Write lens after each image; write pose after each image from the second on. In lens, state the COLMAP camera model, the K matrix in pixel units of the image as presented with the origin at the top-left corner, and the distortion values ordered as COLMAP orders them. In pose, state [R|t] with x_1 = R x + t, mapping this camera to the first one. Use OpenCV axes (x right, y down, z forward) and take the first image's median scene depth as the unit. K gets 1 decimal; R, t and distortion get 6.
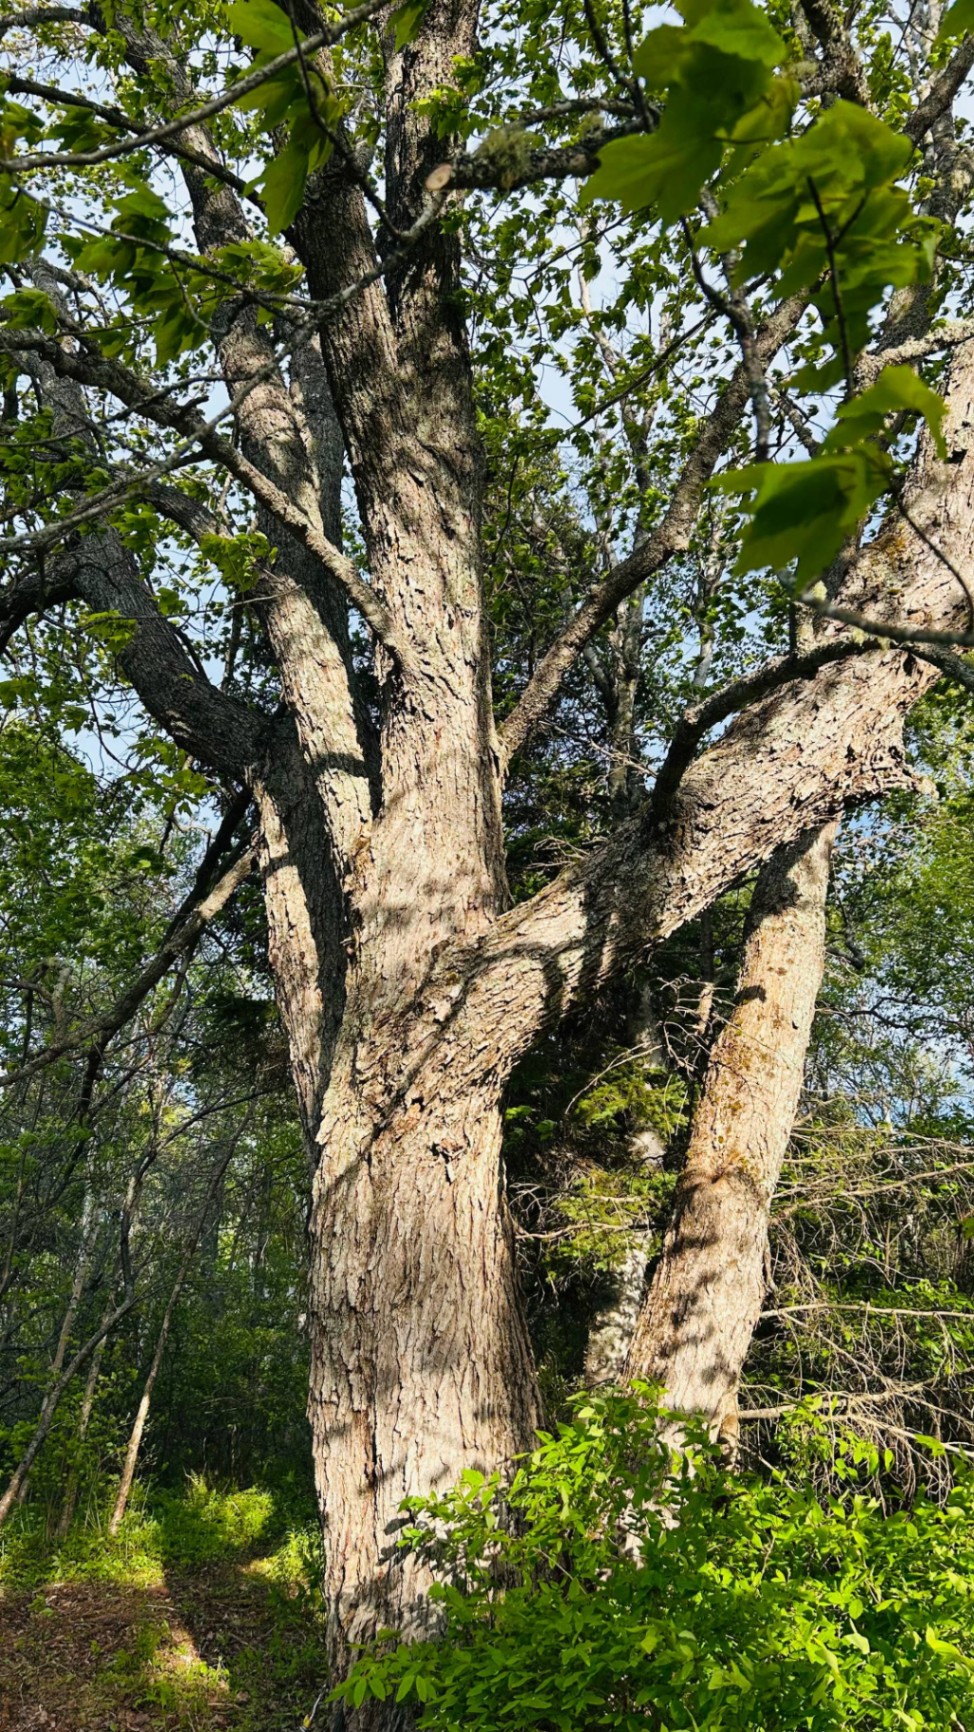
lens RADIAL K [[1202.8, 0, 487.0], [0, 1202.8, 866.0], [0, 0, 1]] dist [0.001167, -0.002416]
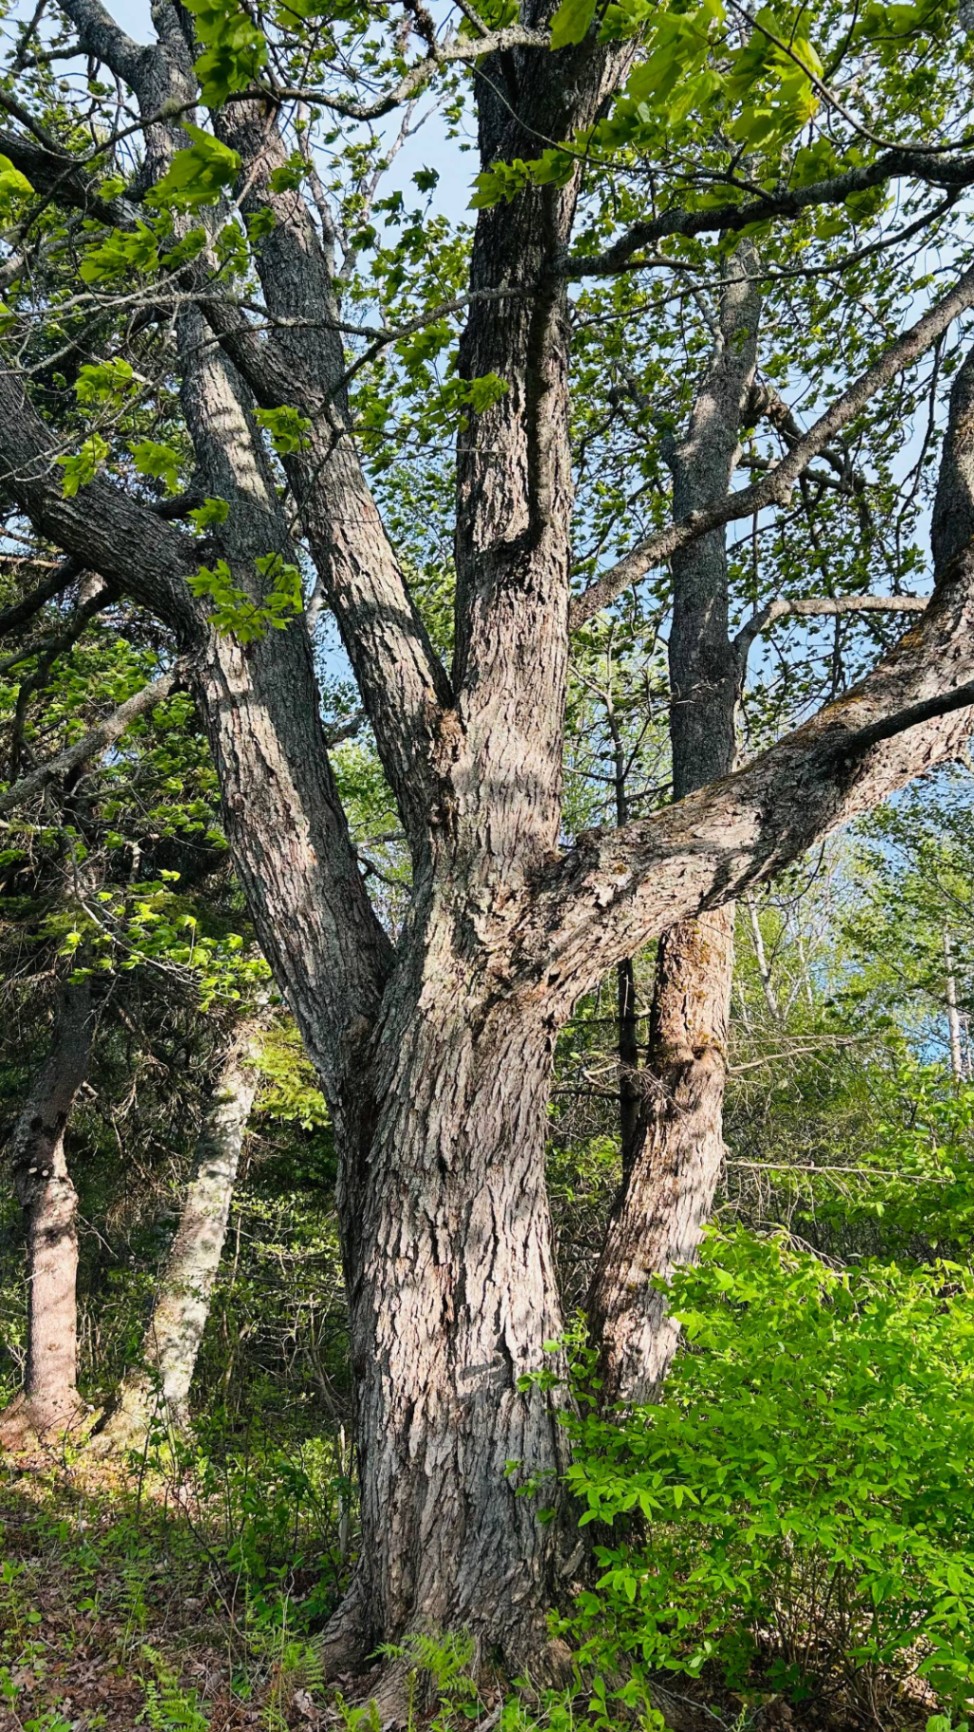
lens RADIAL K [[1202.8, 0, 487.0], [0, 1202.8, 866.0], [0, 0, 1]] dist [0.001167, -0.002416]
pose [[0.867226, 0.112753, 0.484980, -0.605307], [-0.168826, 0.982911, 0.073372, 0.032096], [-0.468419, -0.145508, 0.871442, 0.123485]]
